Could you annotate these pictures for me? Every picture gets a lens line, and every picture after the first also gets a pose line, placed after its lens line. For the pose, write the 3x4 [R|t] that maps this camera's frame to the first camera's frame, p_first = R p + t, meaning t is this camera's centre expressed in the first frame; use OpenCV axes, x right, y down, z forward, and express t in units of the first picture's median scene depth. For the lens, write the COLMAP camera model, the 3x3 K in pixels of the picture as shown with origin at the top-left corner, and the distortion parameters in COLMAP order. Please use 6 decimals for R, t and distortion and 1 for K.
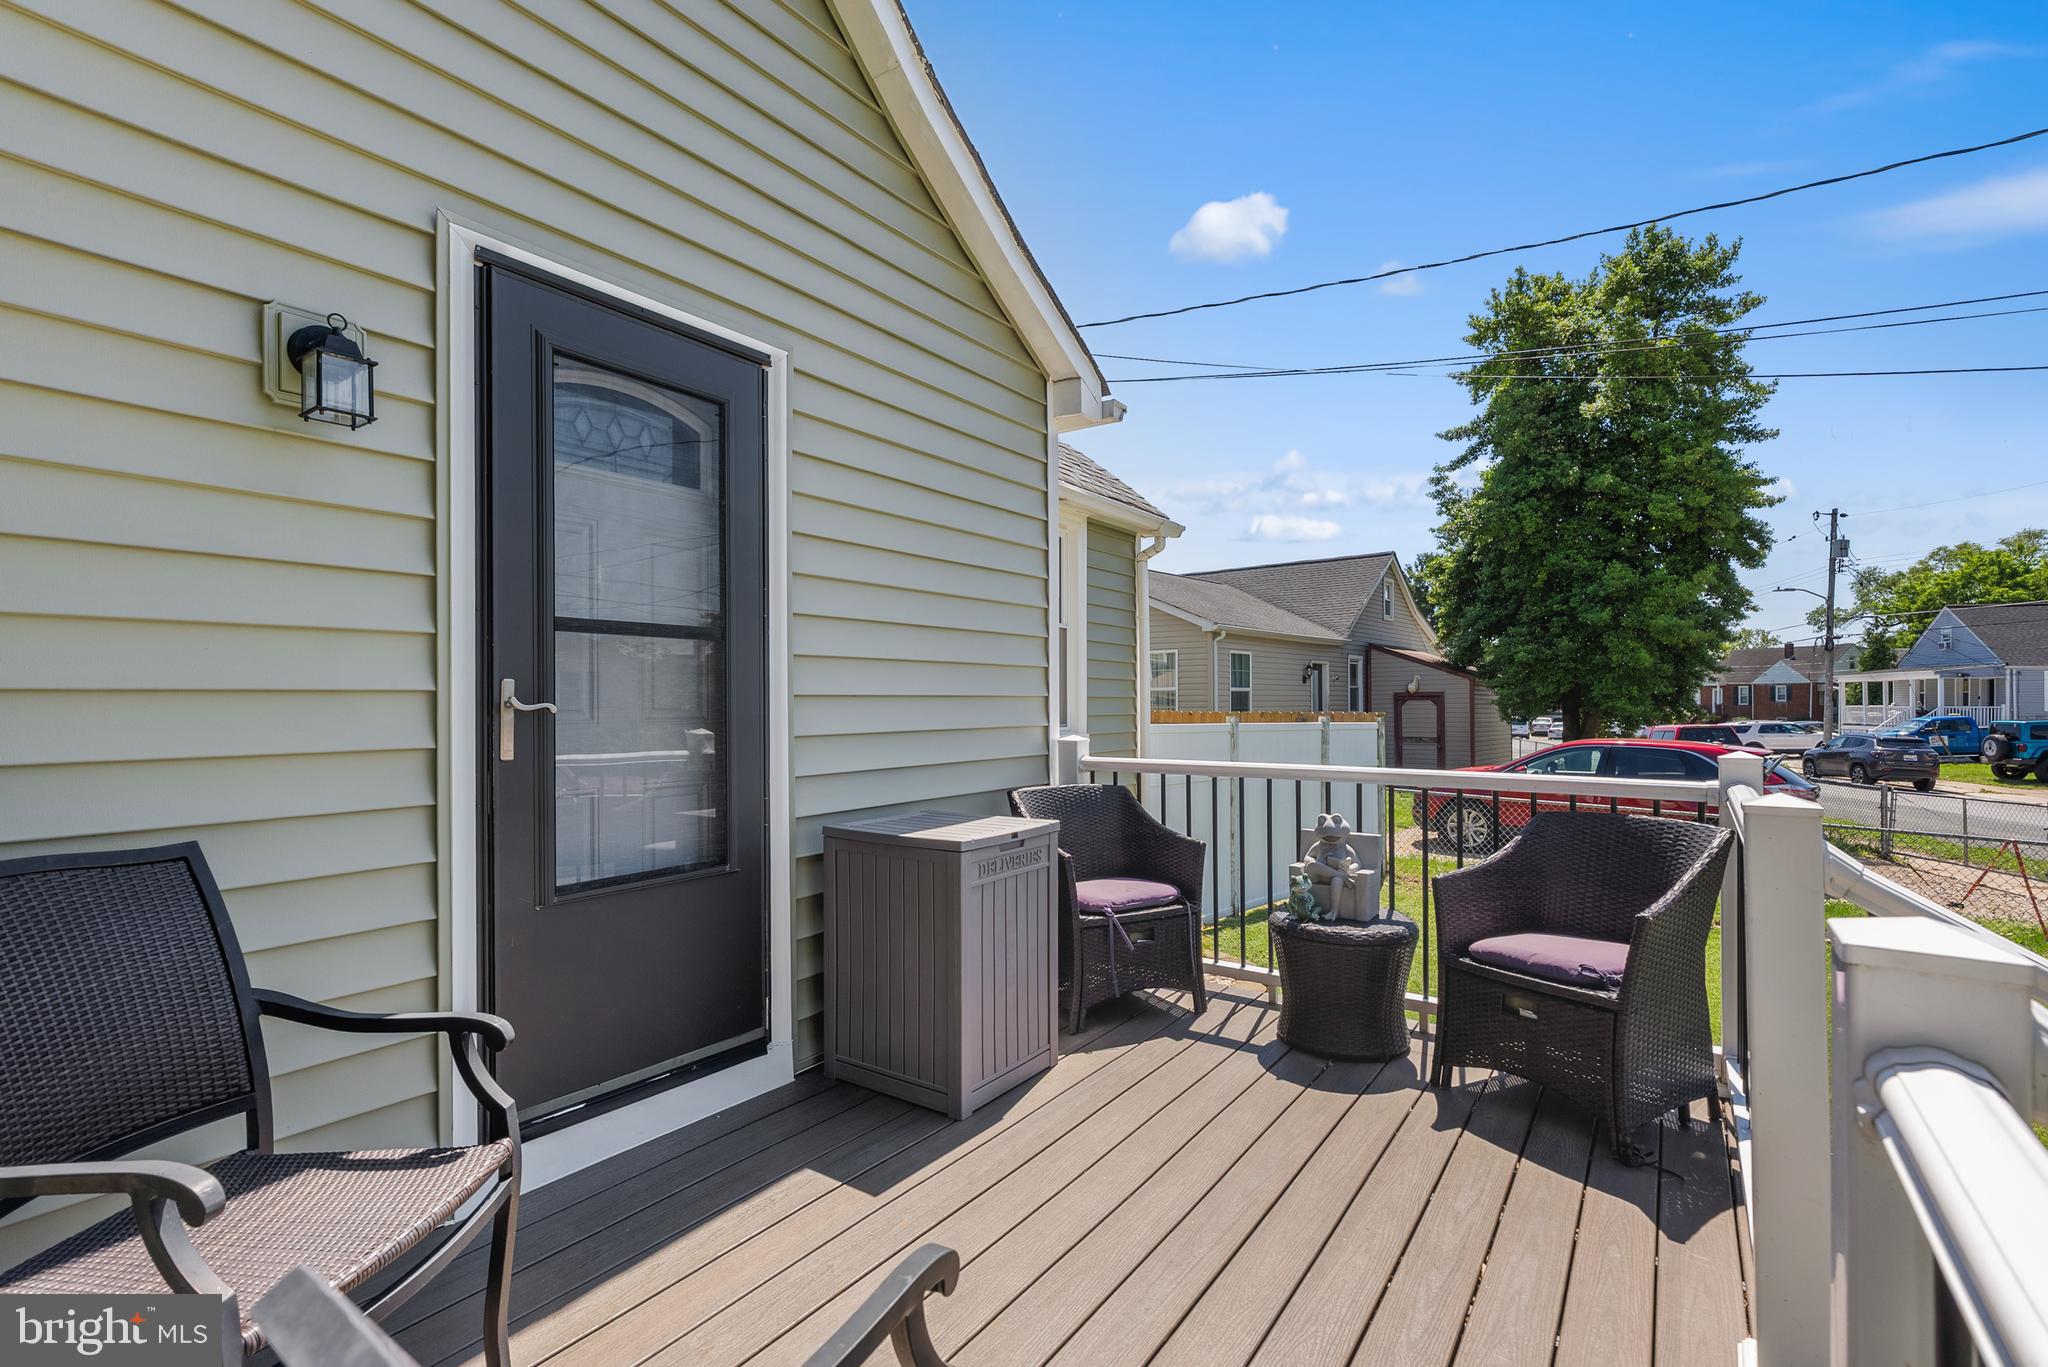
lens RADIAL K [[933.3, 0, 1011.6], [0, 933.3, 694.4], [0, 0, 1]] dist [-0.006073, 0.000681]
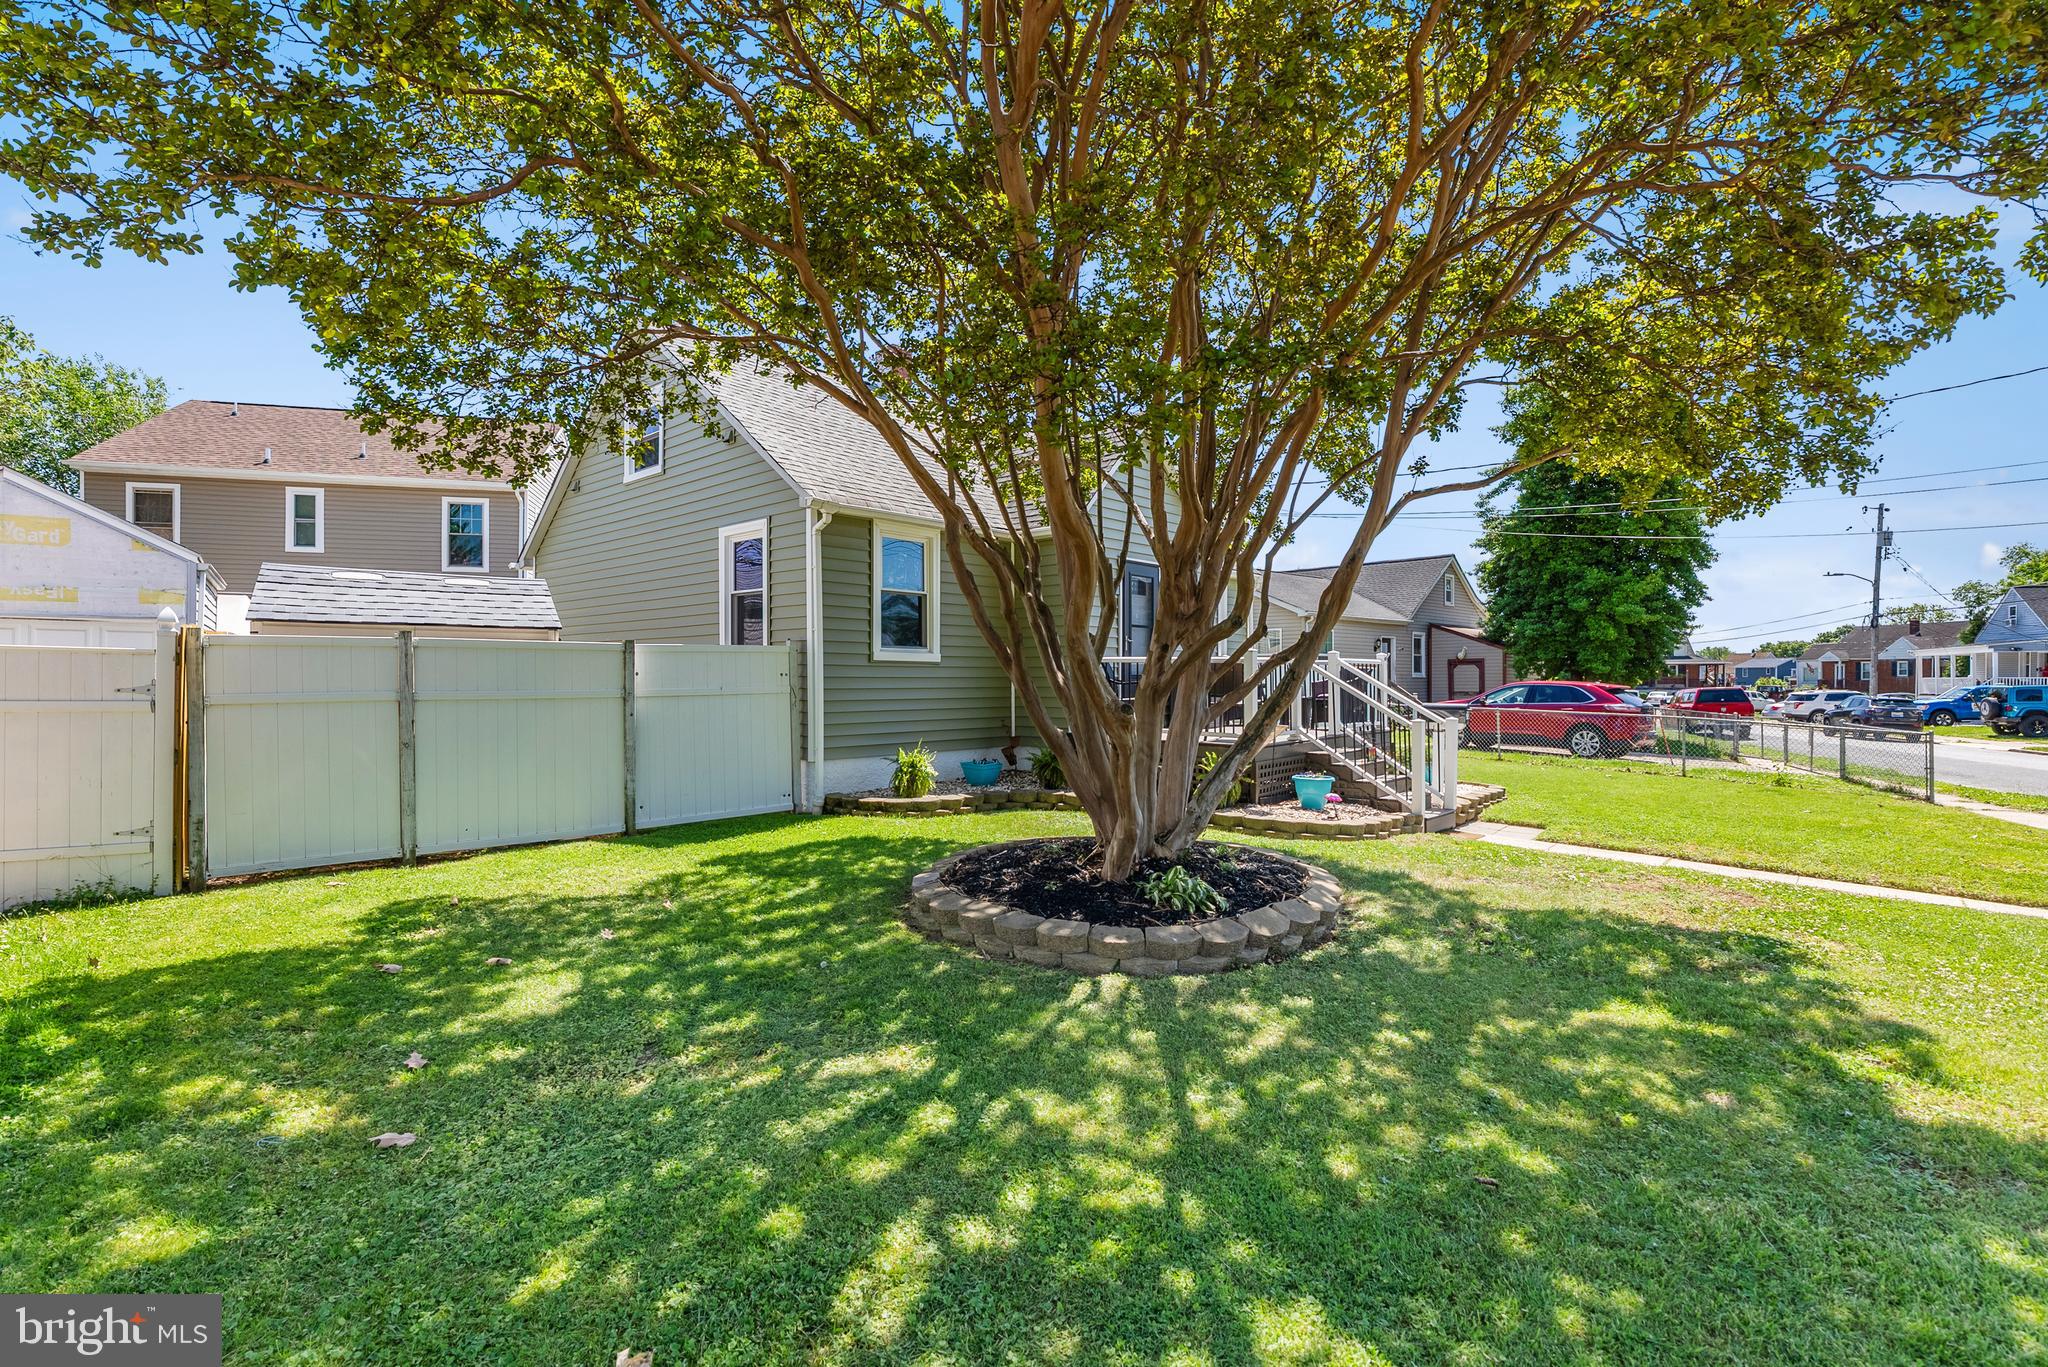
lens RADIAL K [[933.3, 0, 1017.4], [0, 933.3, 680.8], [0, 0, 1]] dist [-0.006073, 0.000681]
pose [[0.992045, 0.005559, -0.125764, -0.046852], [-0.004291, 0.999937, 0.010348, 0.018875], [0.125814, -0.009726, 0.992006, -0.449841]]
